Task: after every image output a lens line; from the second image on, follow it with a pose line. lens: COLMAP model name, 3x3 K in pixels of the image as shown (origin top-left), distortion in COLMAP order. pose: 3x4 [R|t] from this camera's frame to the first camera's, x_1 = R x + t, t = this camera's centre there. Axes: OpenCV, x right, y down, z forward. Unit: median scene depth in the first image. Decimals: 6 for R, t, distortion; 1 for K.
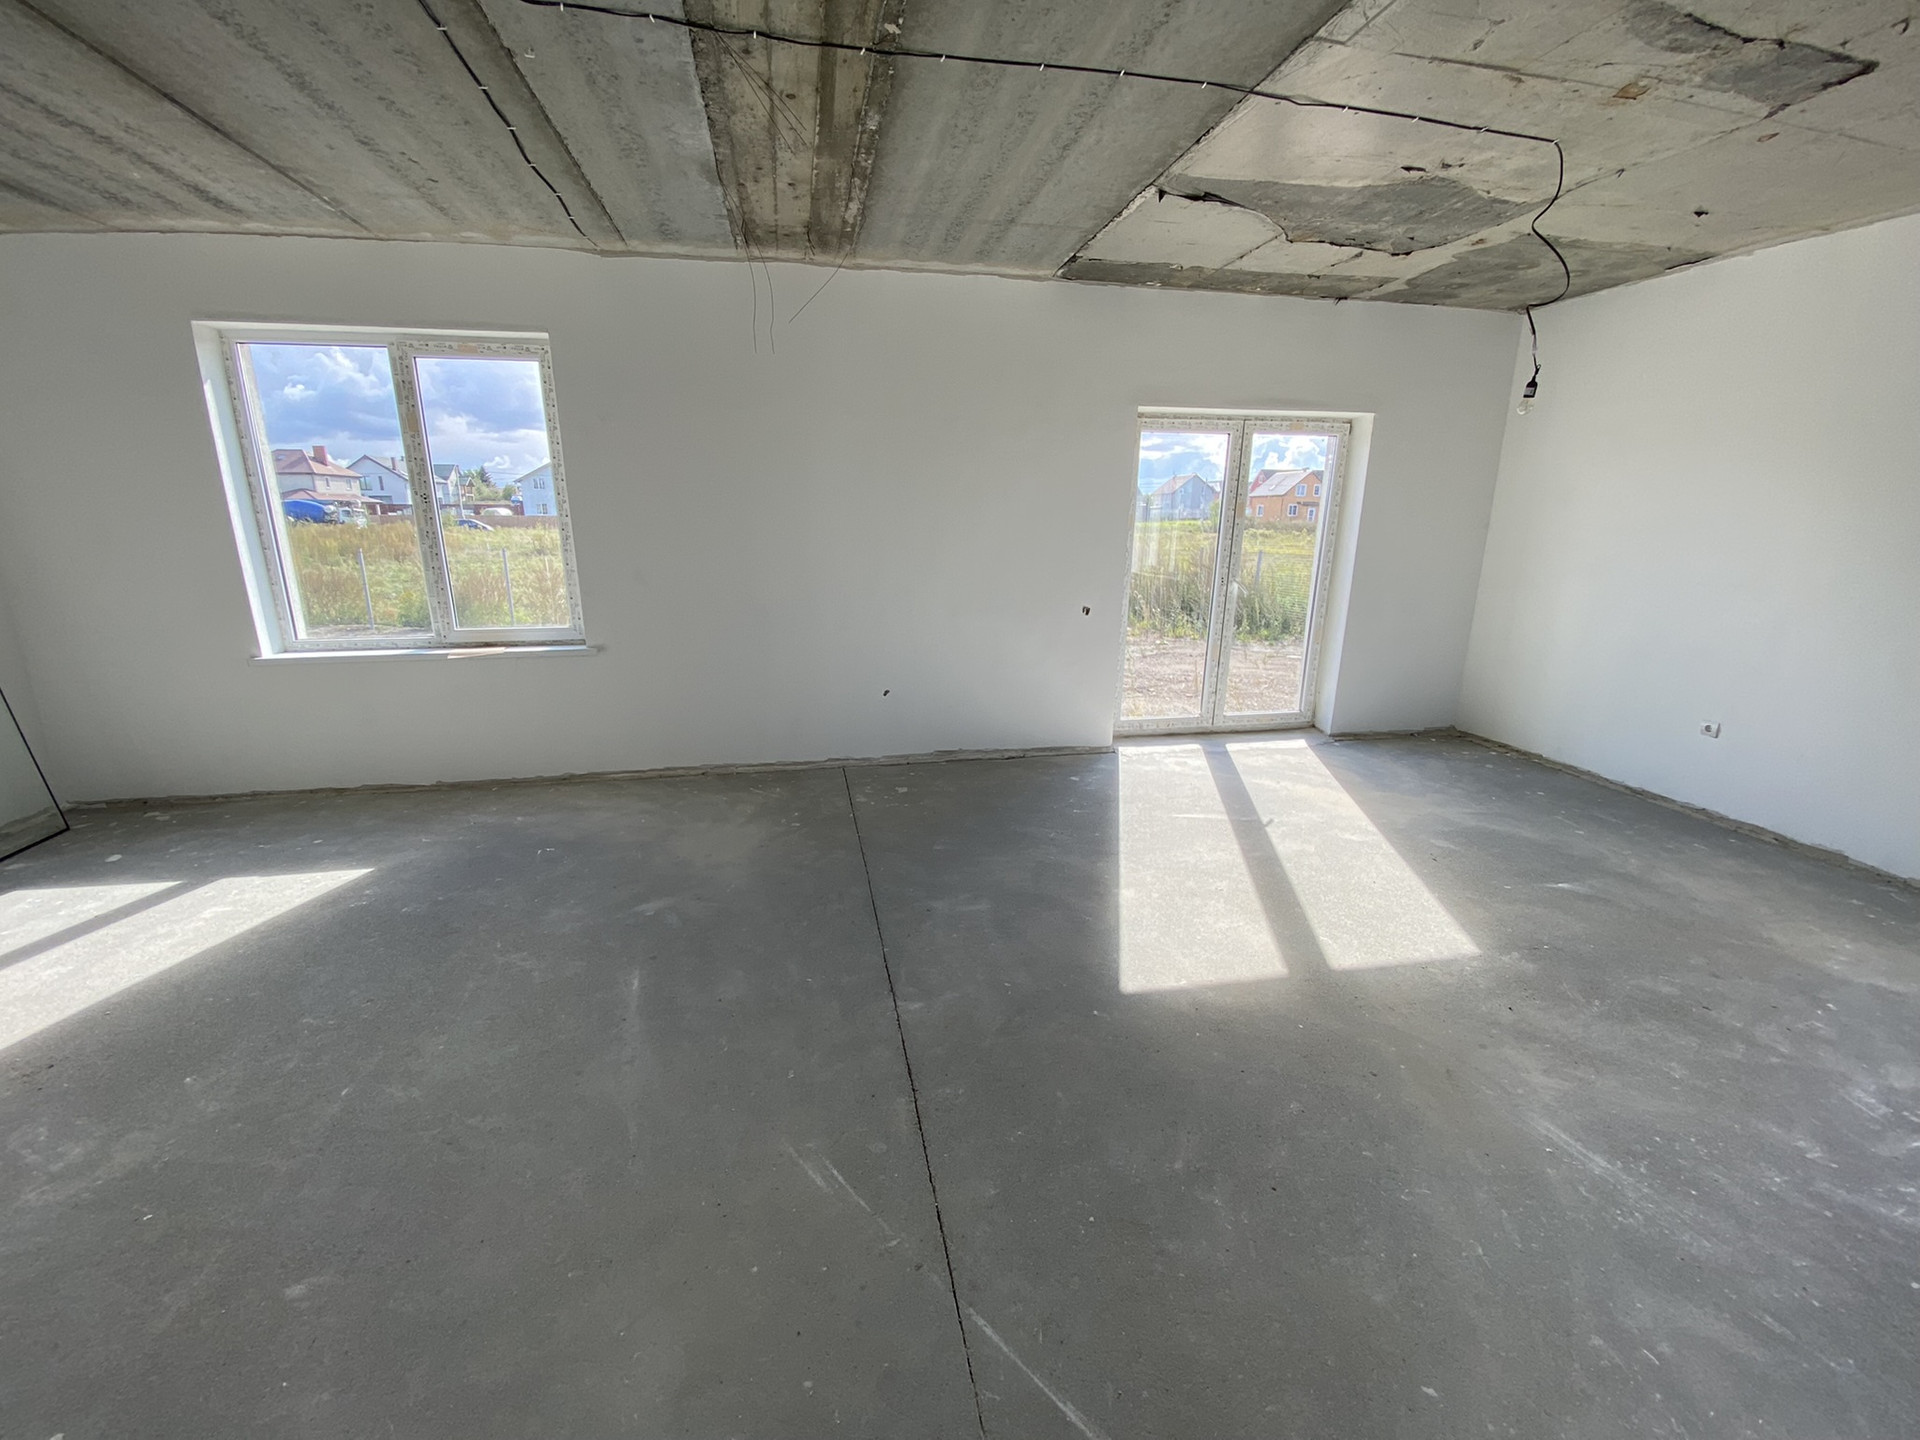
lens RADIAL K [[775.3, 0, 932.2], [0, 775.3, 720.3], [0, 0, 1]] dist [0.000664, -0.011341]
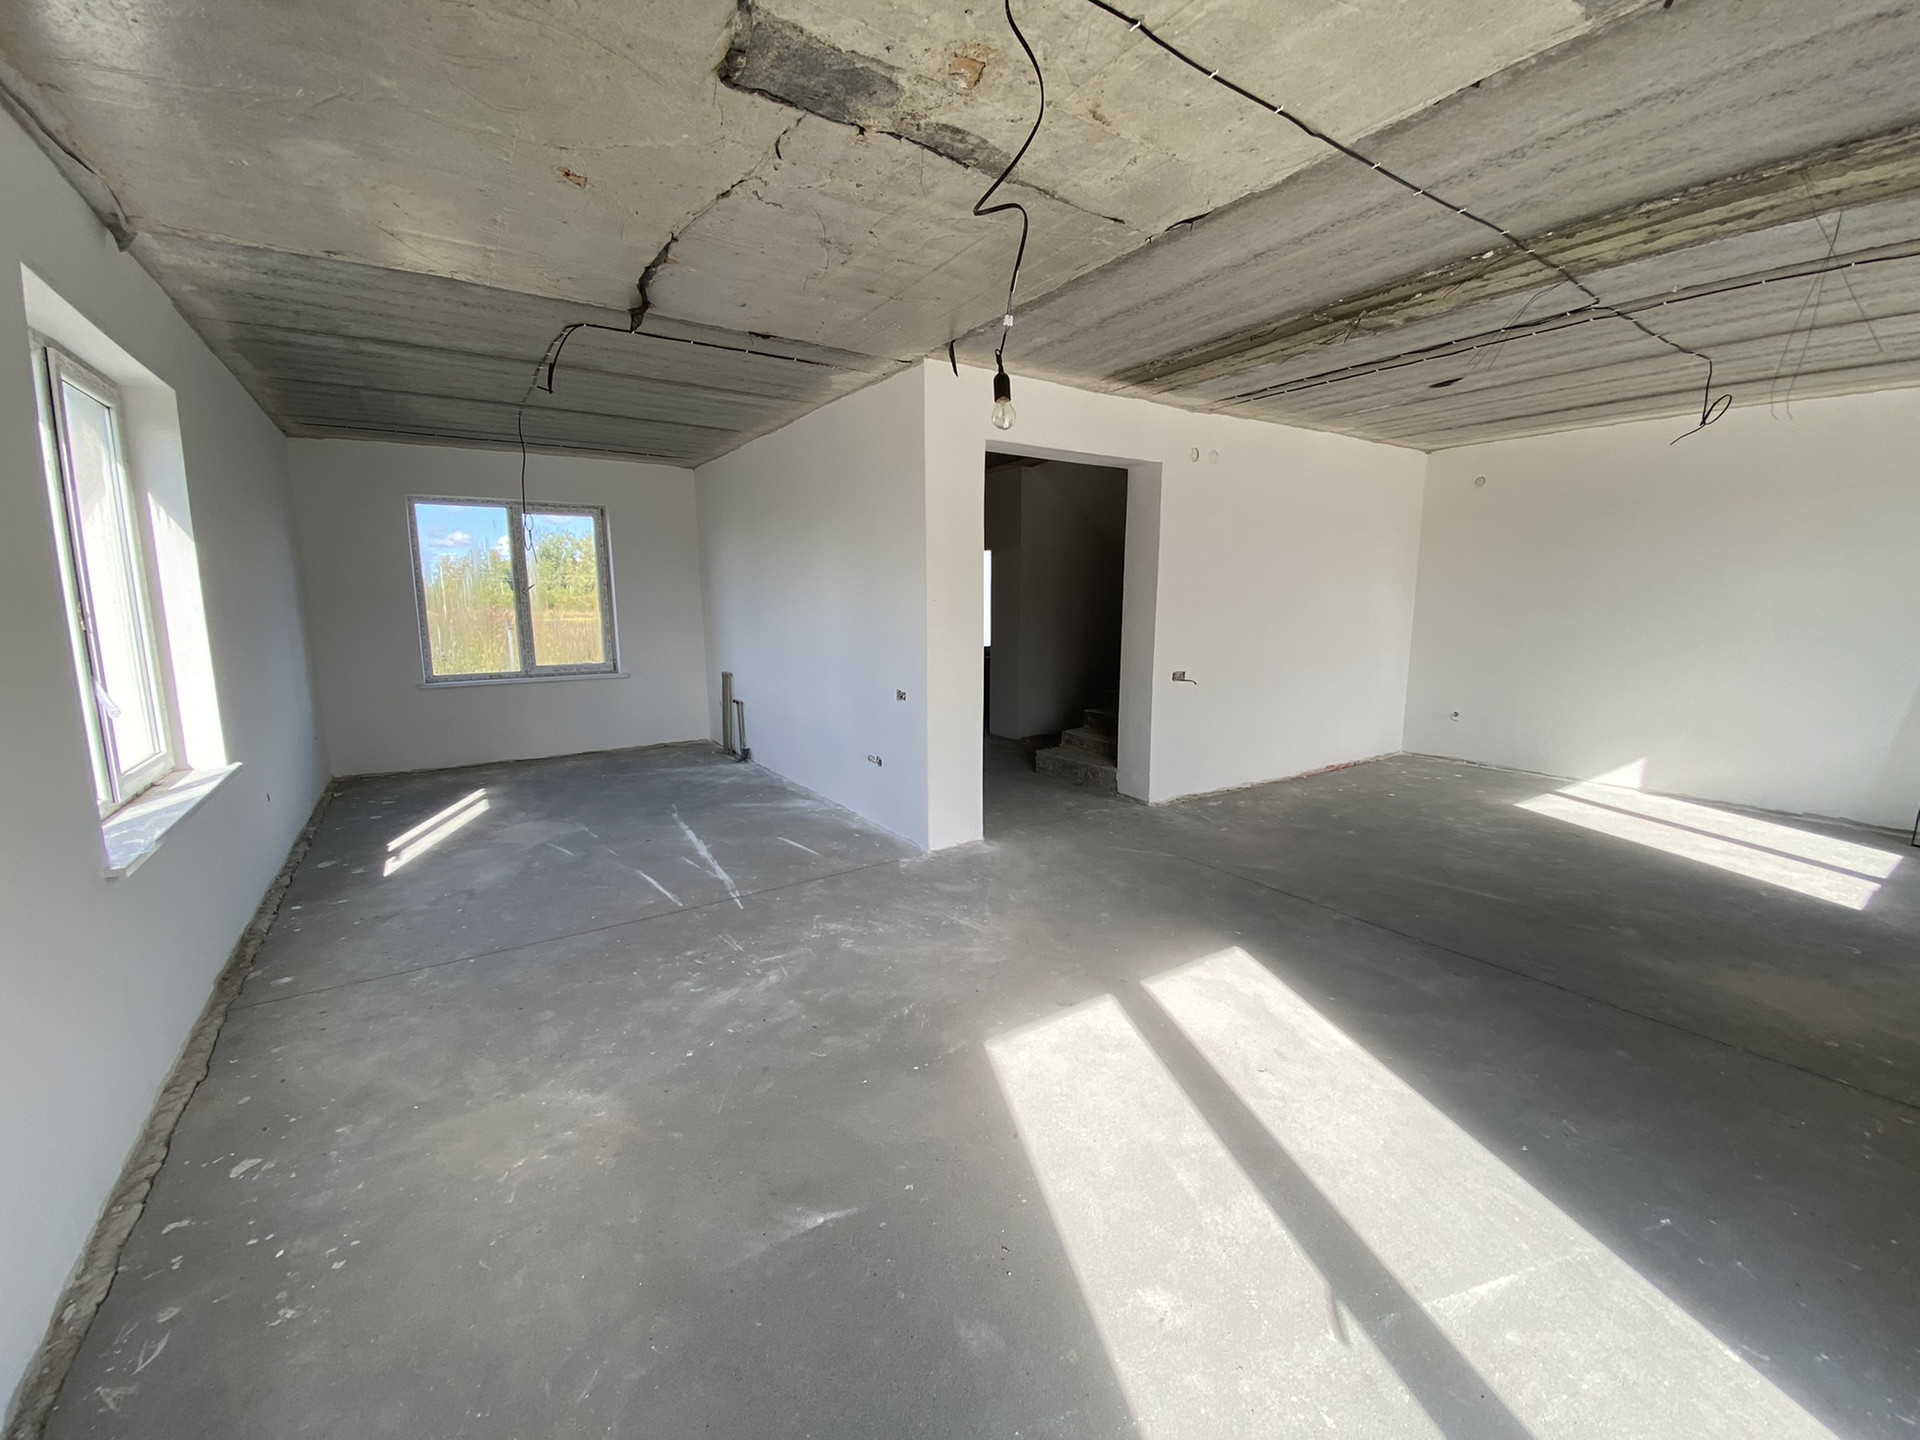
lens RADIAL K [[775.3, 0, 932.2], [0, 775.3, 720.3], [0, 0, 1]] dist [0.000664, -0.011341]
pose [[-0.927077, 0.064410, -0.369295, 1.219621], [-0.091541, 0.916407, 0.389638, -0.487116], [0.363521, 0.395031, -0.843684, 1.808863]]
